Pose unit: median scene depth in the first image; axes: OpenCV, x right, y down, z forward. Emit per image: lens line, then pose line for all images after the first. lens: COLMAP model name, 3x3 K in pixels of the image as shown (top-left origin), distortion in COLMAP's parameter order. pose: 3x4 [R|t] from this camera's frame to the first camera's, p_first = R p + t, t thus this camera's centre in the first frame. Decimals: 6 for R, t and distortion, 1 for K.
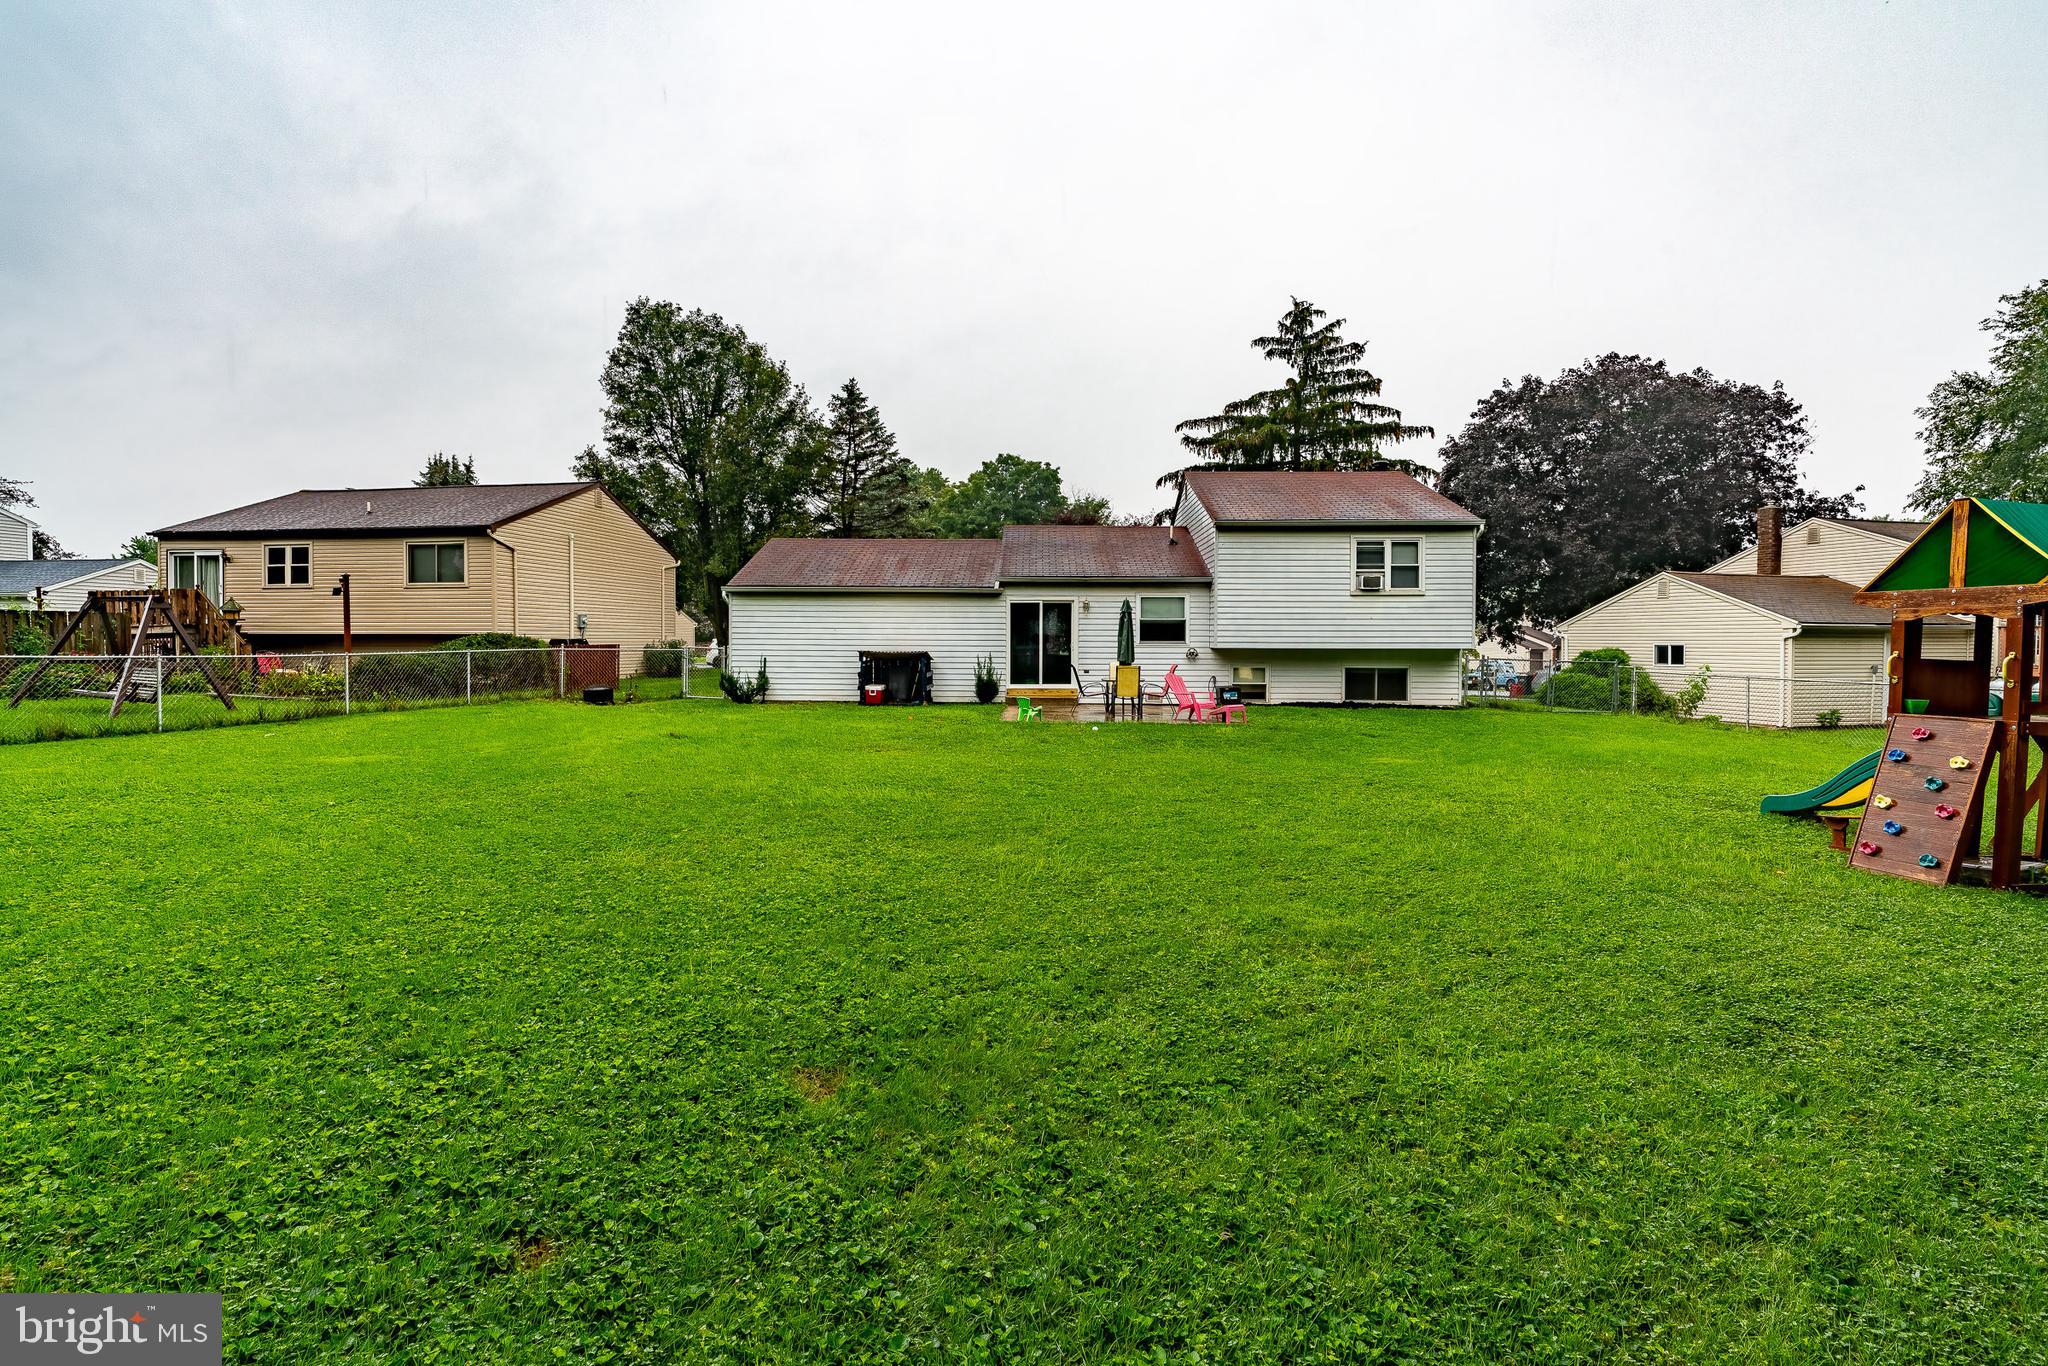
lens RADIAL K [[934.7, 0, 1017.6], [0, 934.7, 671.5], [0, 0, 1]] dist [-0.002836, -0.000165]
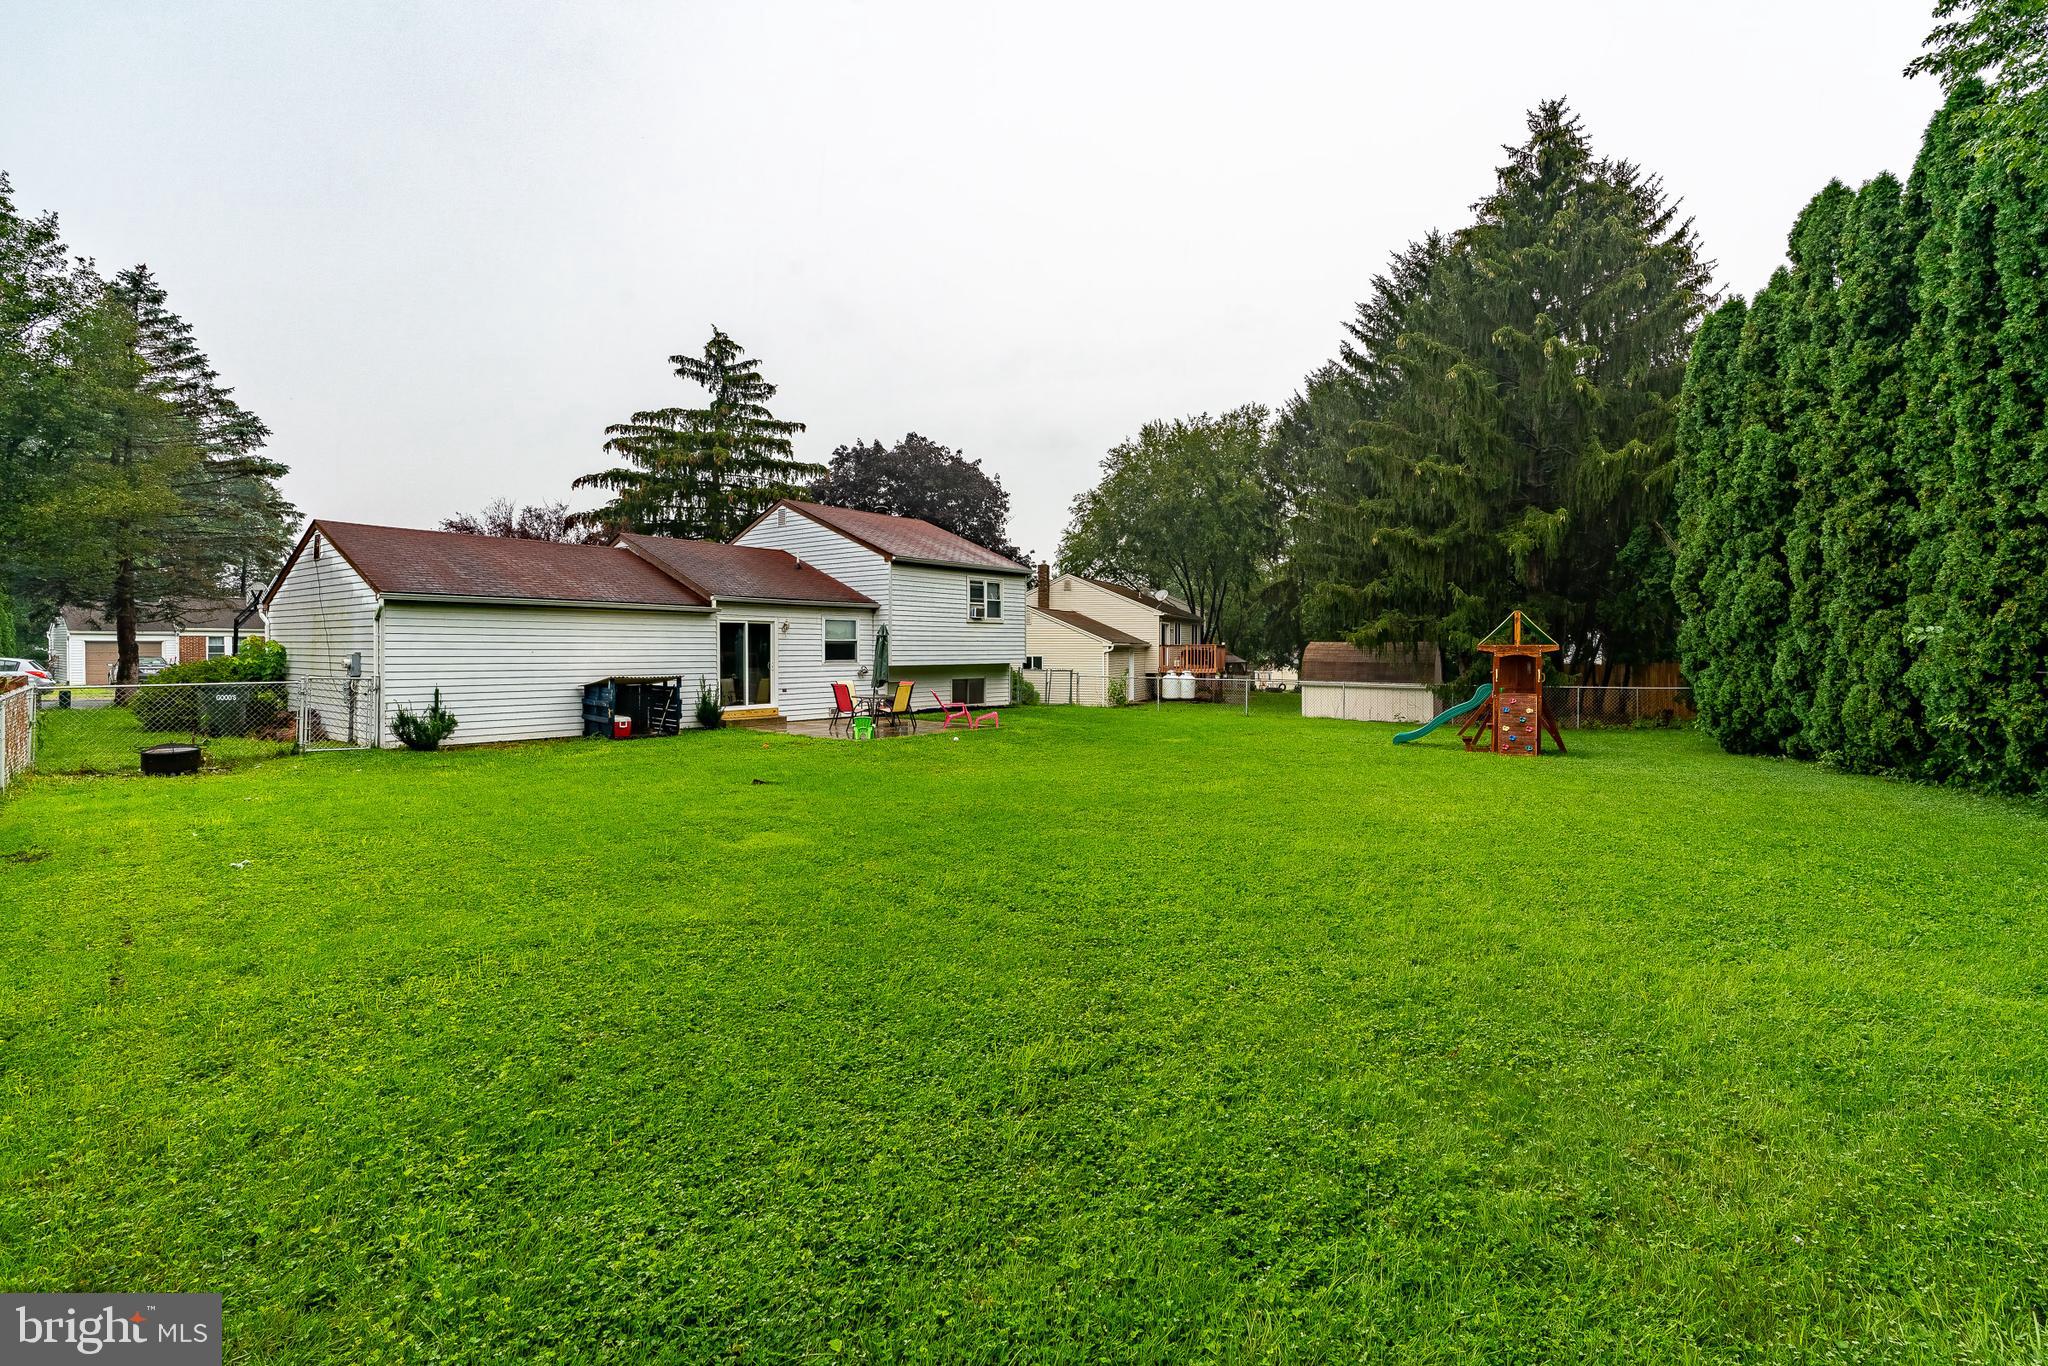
lens RADIAL K [[934.7, 0, 1030.4], [0, 934.7, 673.3], [0, 0, 1]] dist [-0.002836, -0.000165]
pose [[0.586015, -0.024946, 0.809916, -0.602796], [0.026650, 0.999579, 0.011504, -0.023609], [-0.809862, 0.014843, 0.586433, 0.176370]]
